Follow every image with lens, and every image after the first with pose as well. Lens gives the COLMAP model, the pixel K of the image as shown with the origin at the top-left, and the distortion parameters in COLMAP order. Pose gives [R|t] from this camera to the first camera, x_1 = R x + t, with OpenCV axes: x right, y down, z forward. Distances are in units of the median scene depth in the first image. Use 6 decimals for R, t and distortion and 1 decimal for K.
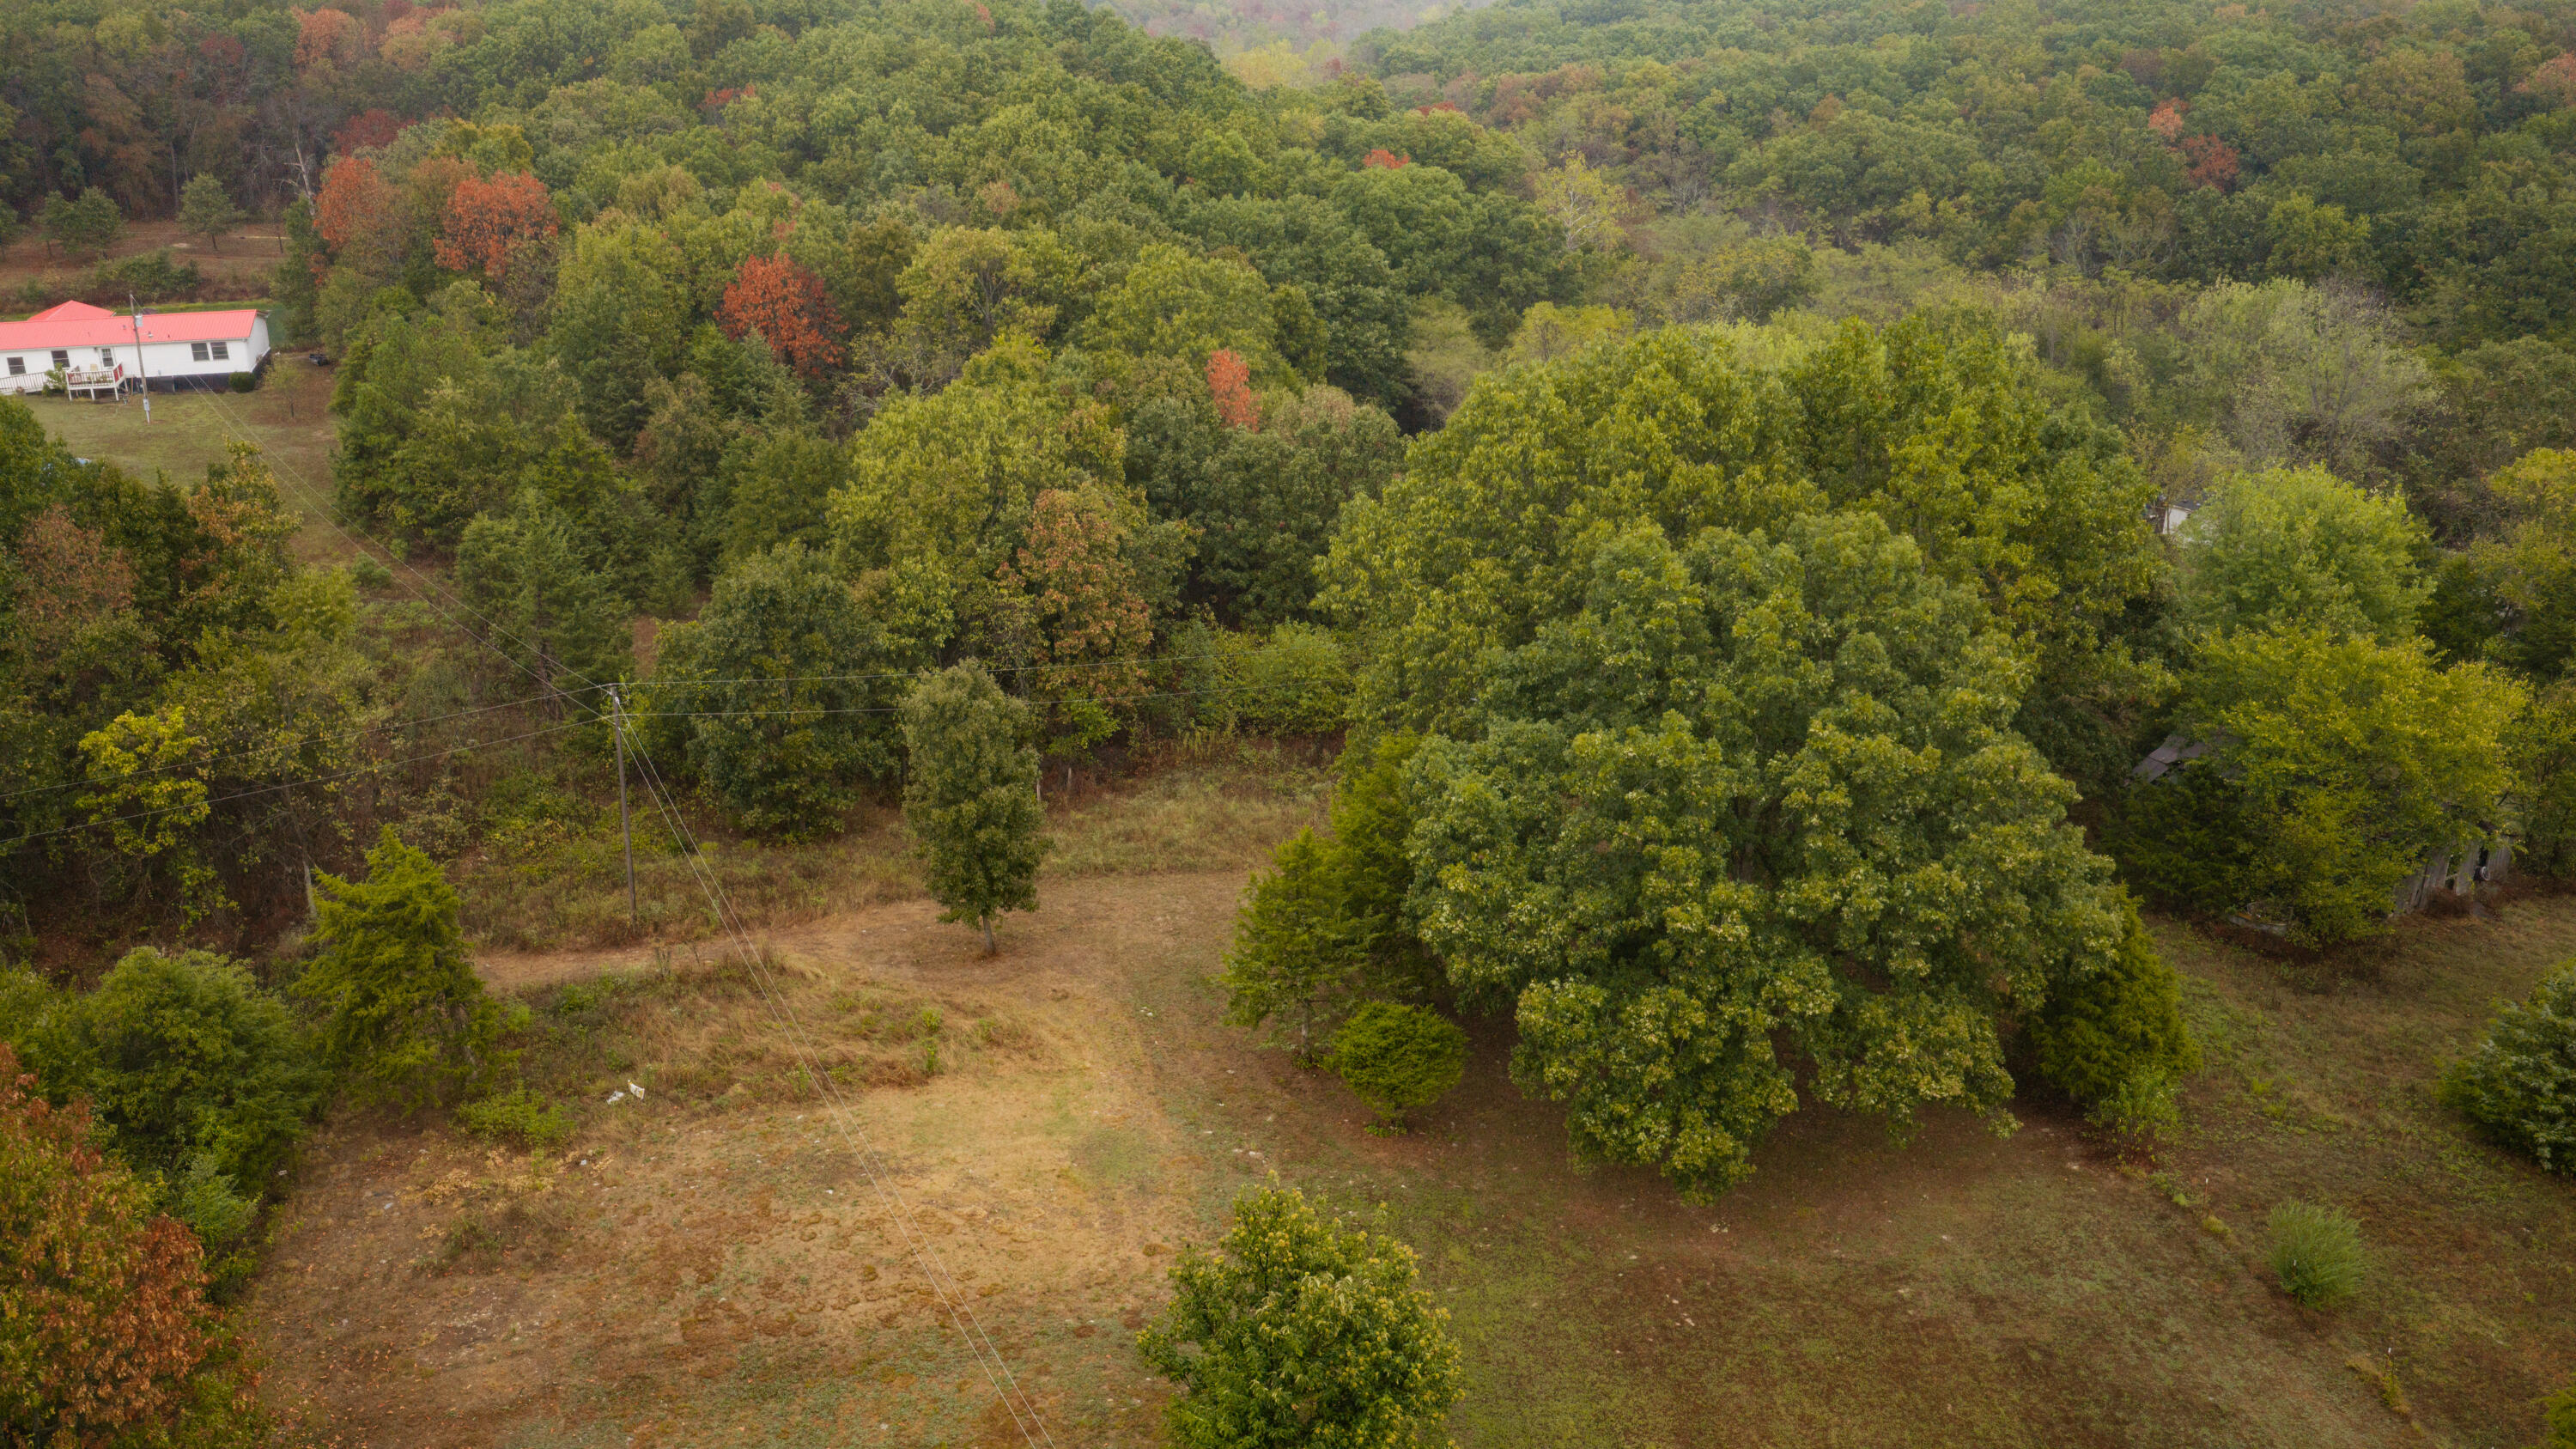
lens RADIAL K [[2127.5, 0, 1288.0], [0, 2127.5, 724.5], [0, 0, 1]] dist [0.025062, -0.057338]
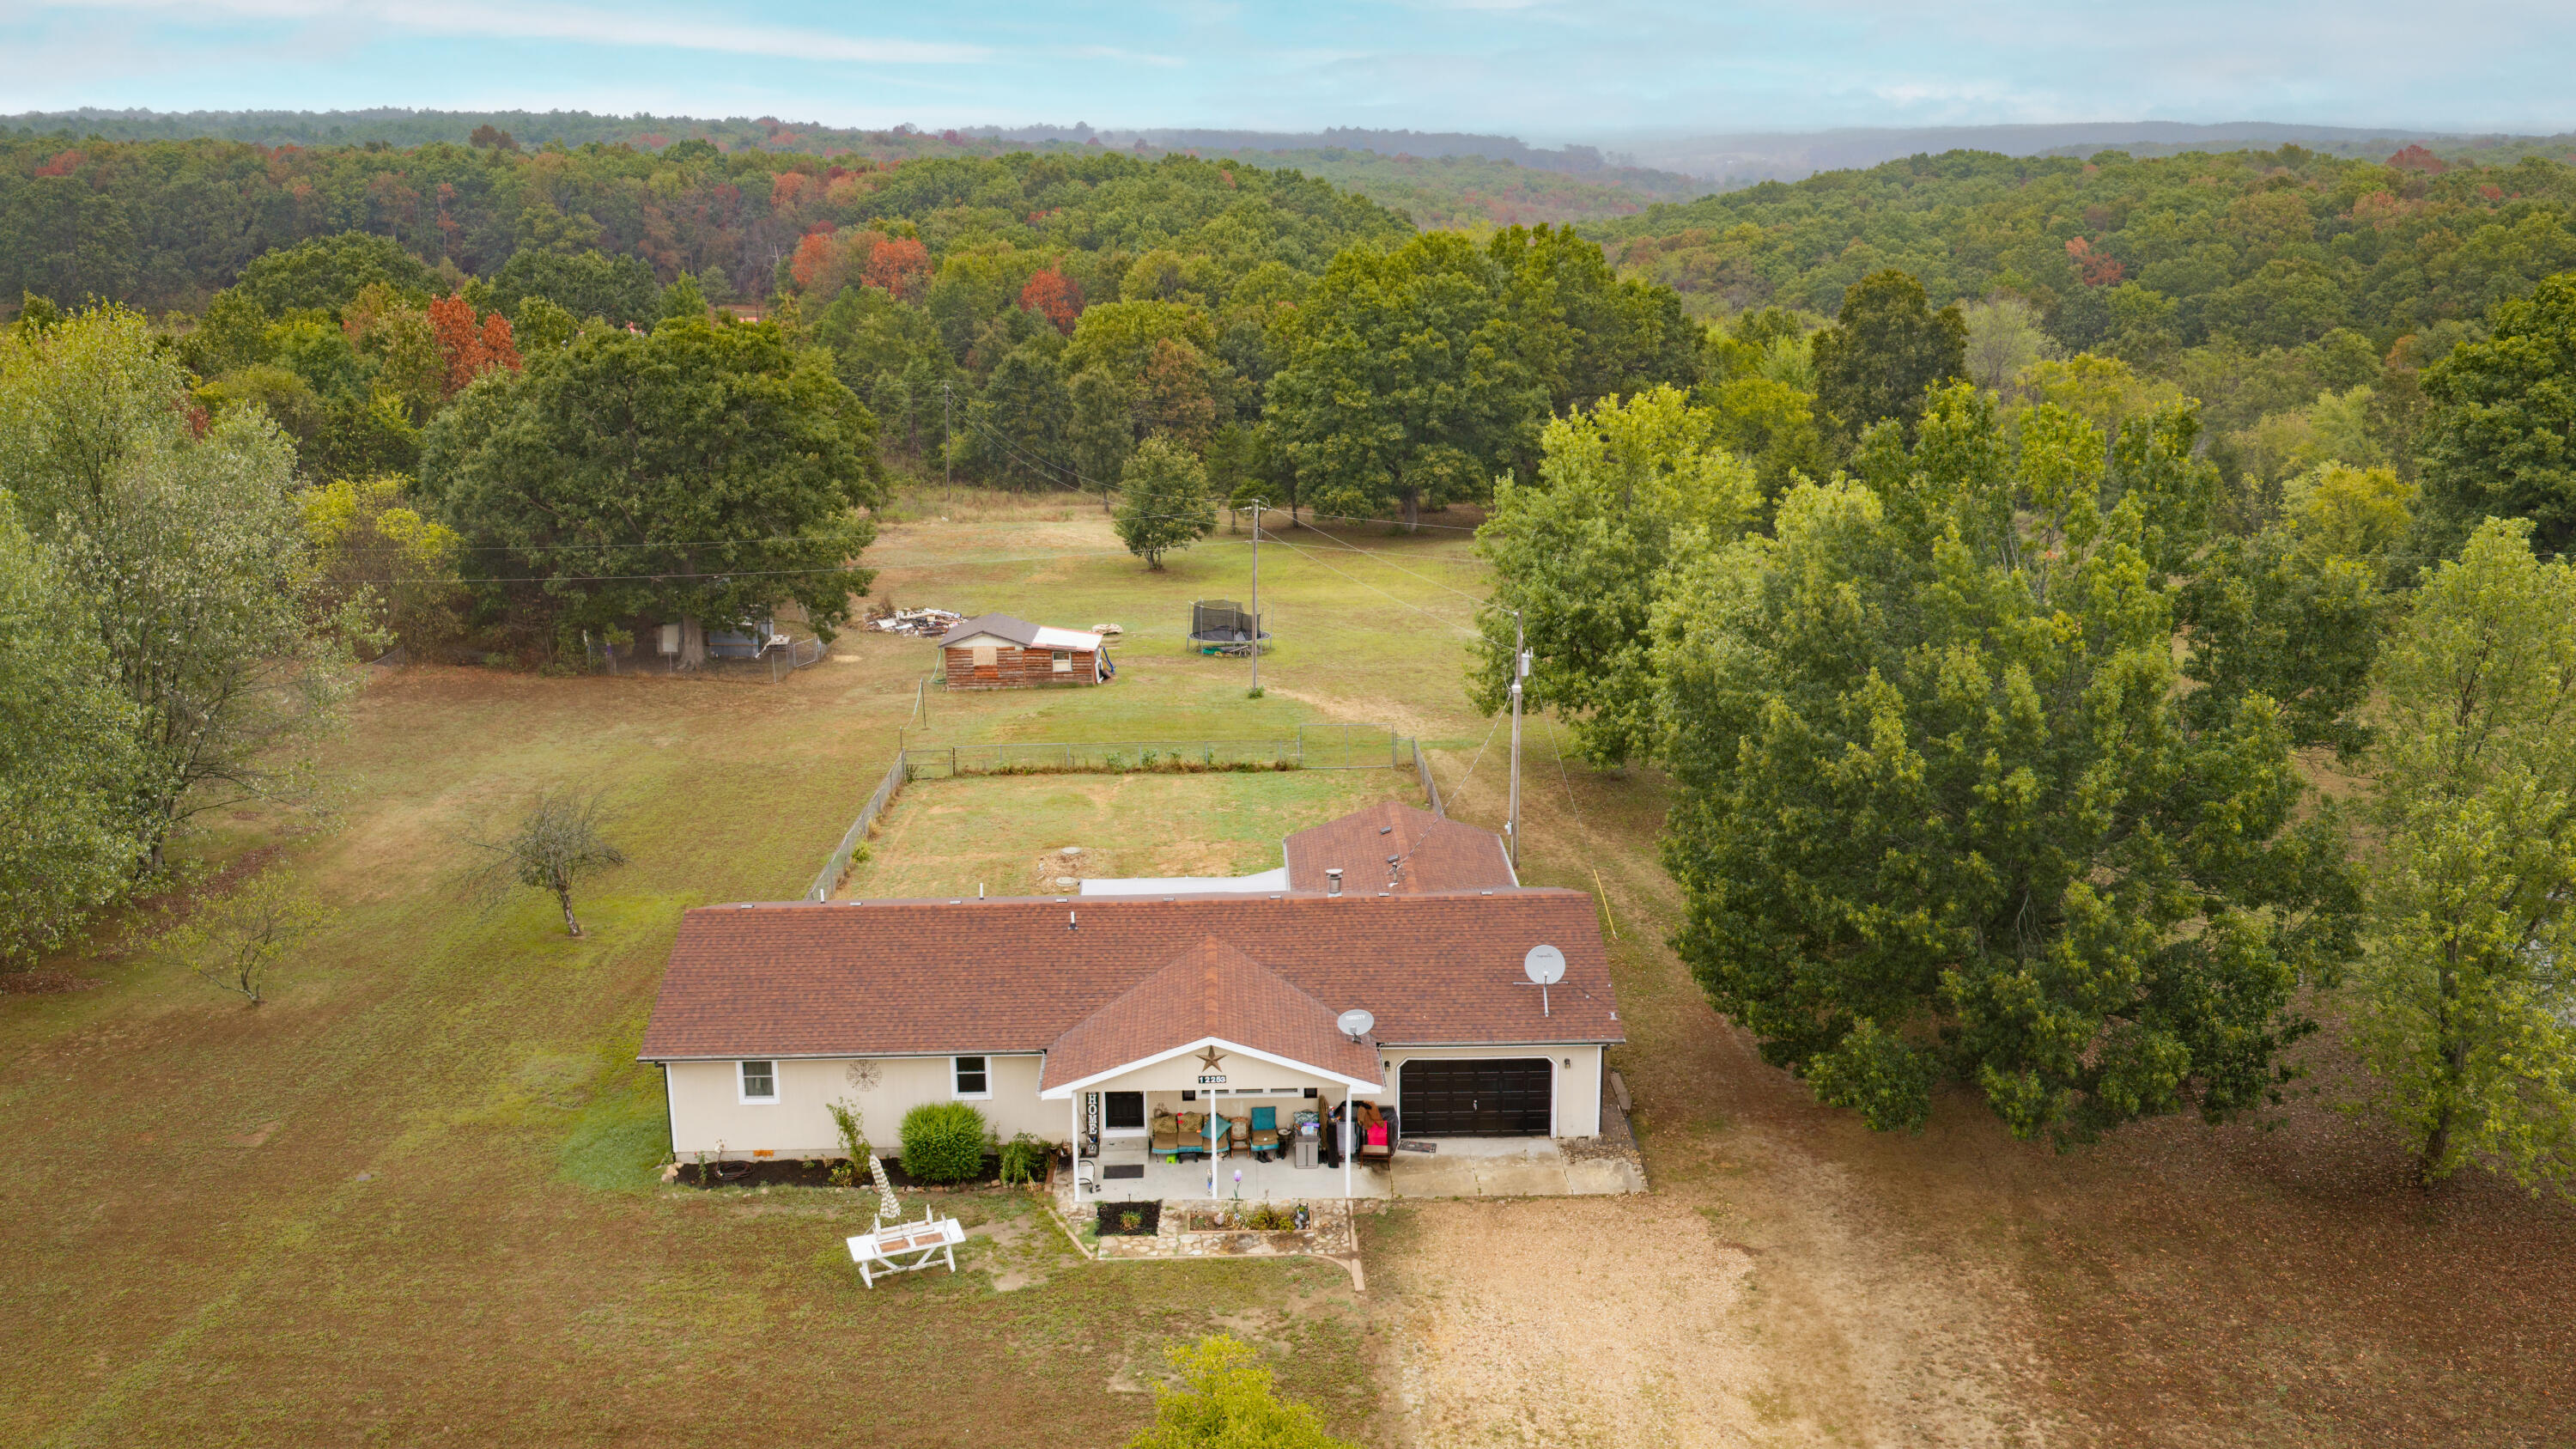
lens RADIAL K [[2127.5, 0, 1288.0], [0, 2127.5, 724.5], [0, 0, 1]] dist [0.025062, -0.057338]
pose [[0.988025, 0.033422, -0.150630, 0.230382], [-0.049849, 0.993048, -0.106630, 0.334513], [0.146019, 0.112861, 0.982823, -0.657641]]
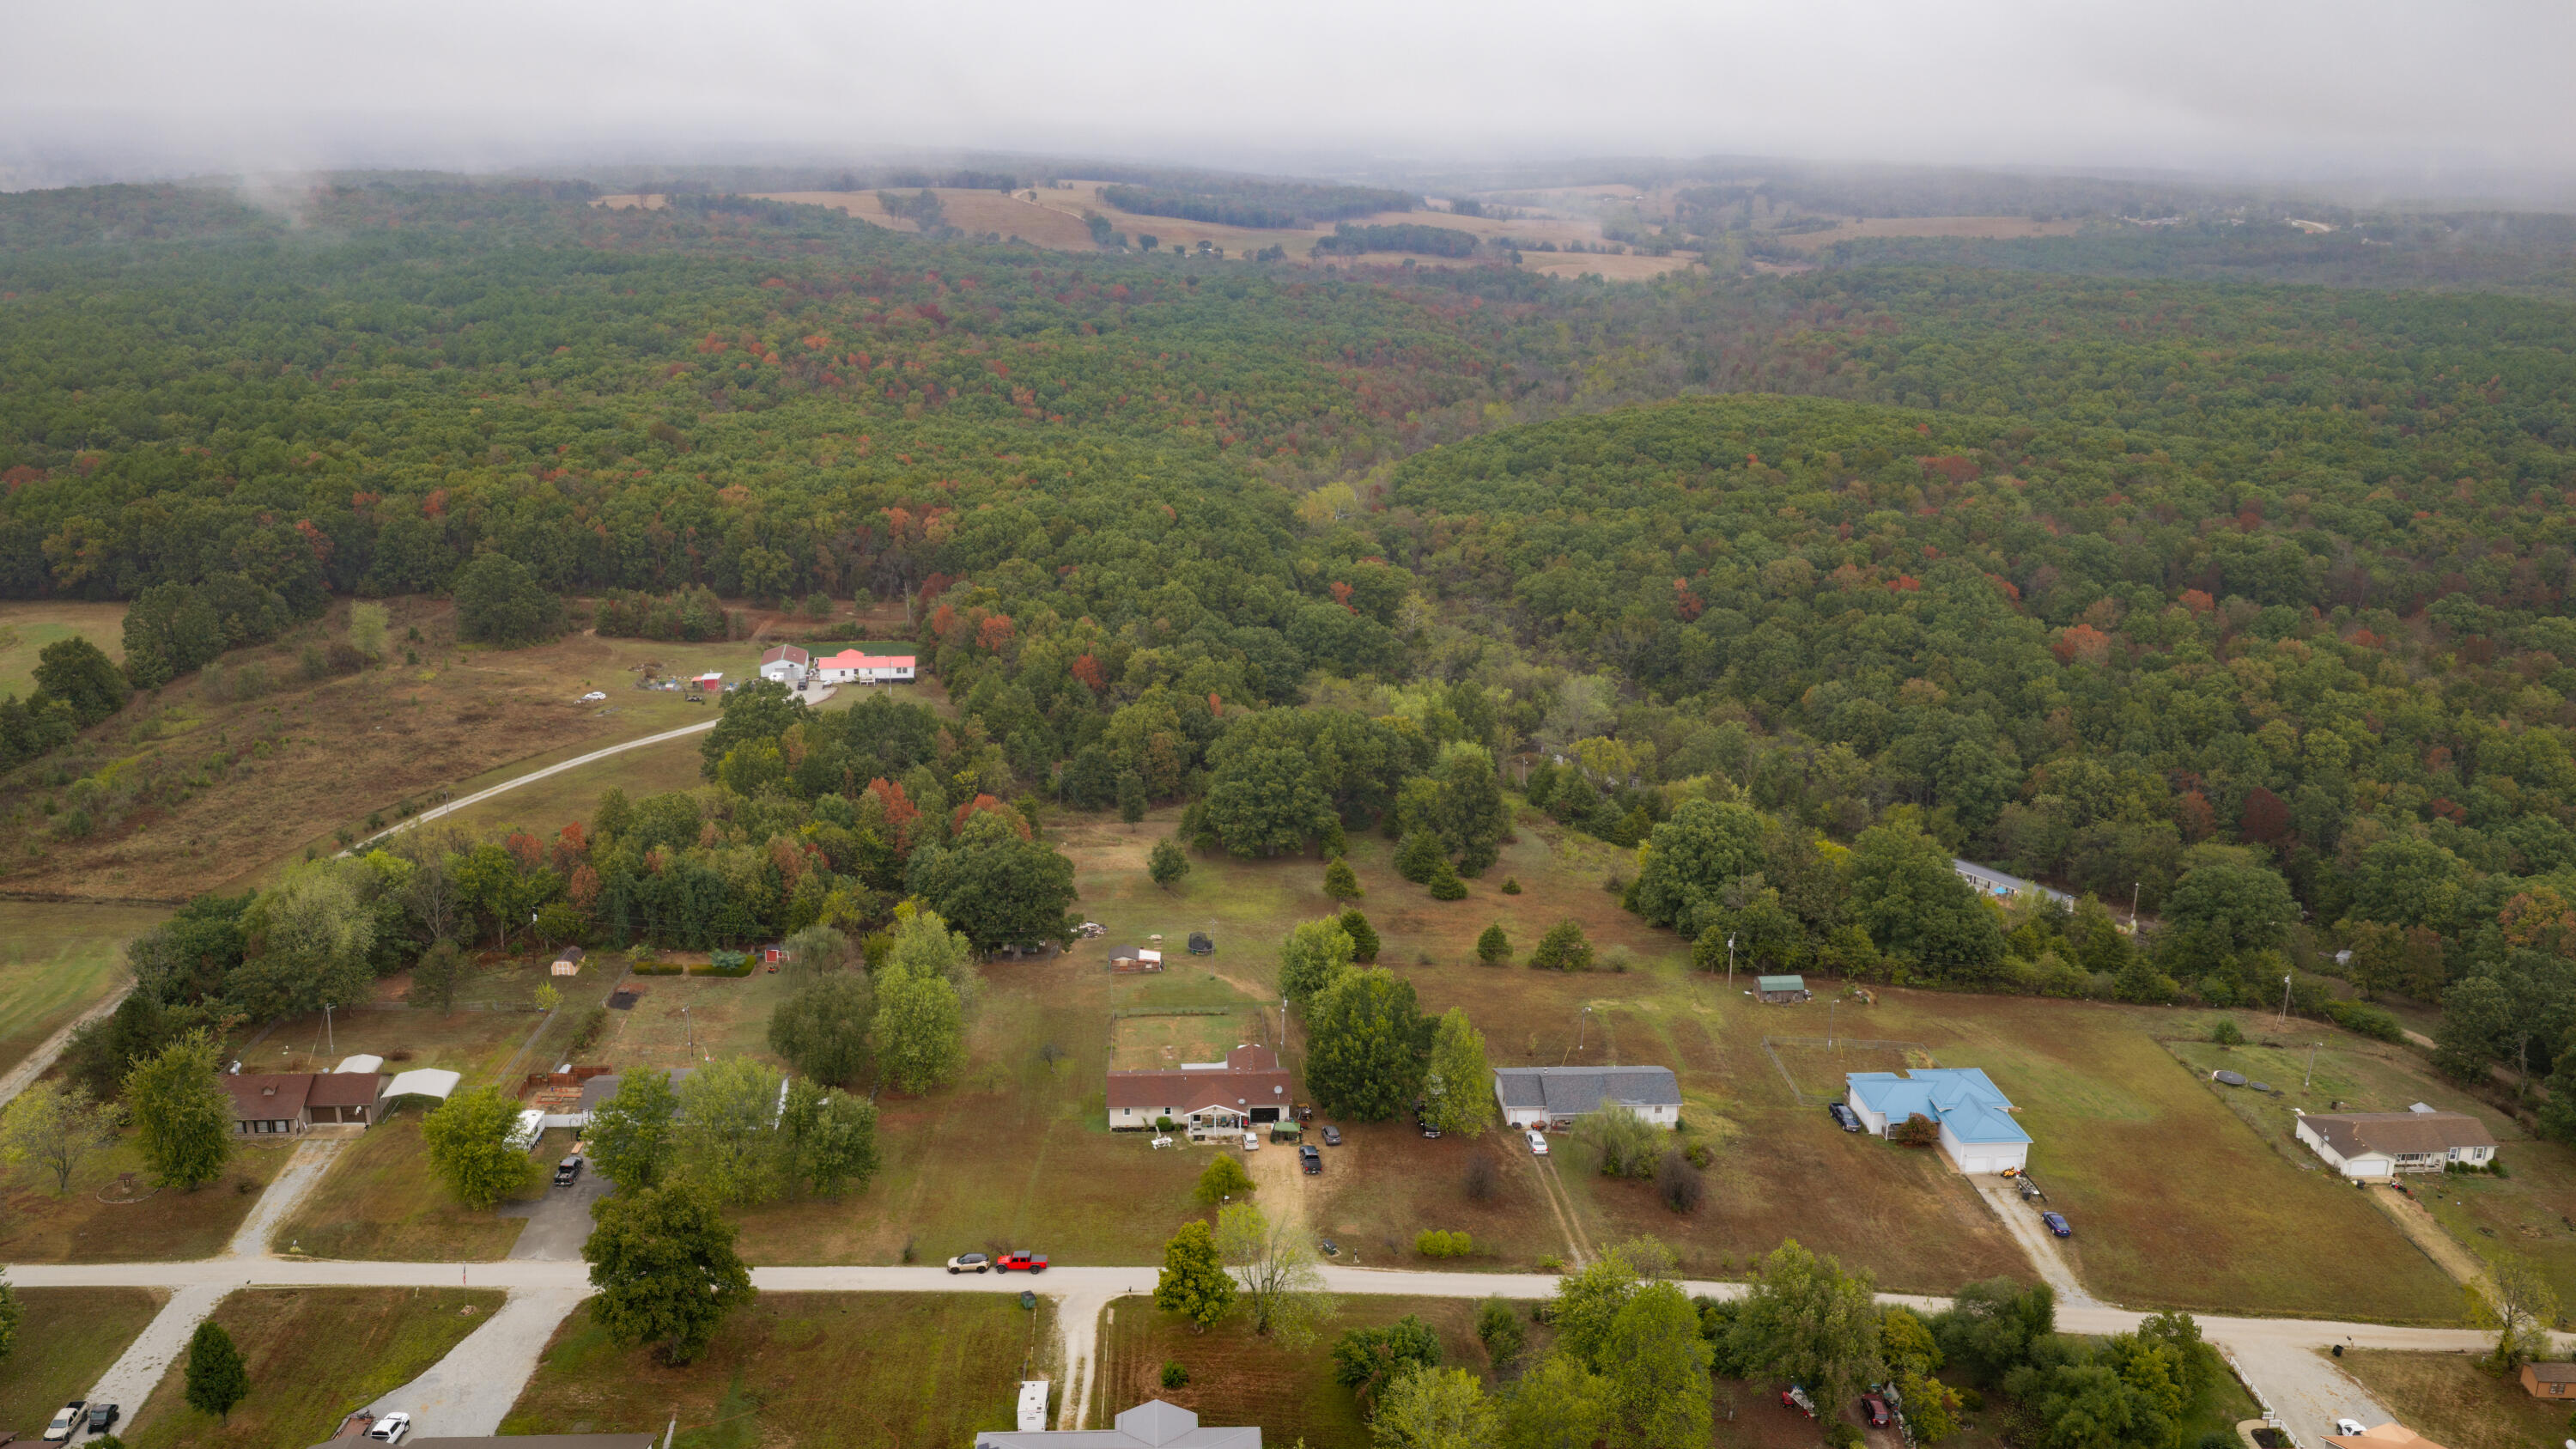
lens RADIAL K [[2127.5, 0, 1288.0], [0, 2127.5, 724.5], [0, 0, 1]] dist [0.025062, -0.057338]
pose [[0.993627, 0.043886, -0.103828, 0.419096], [-0.053756, 0.994096, -0.094255, 0.183554], [0.099079, 0.099236, 0.990119, -2.256705]]
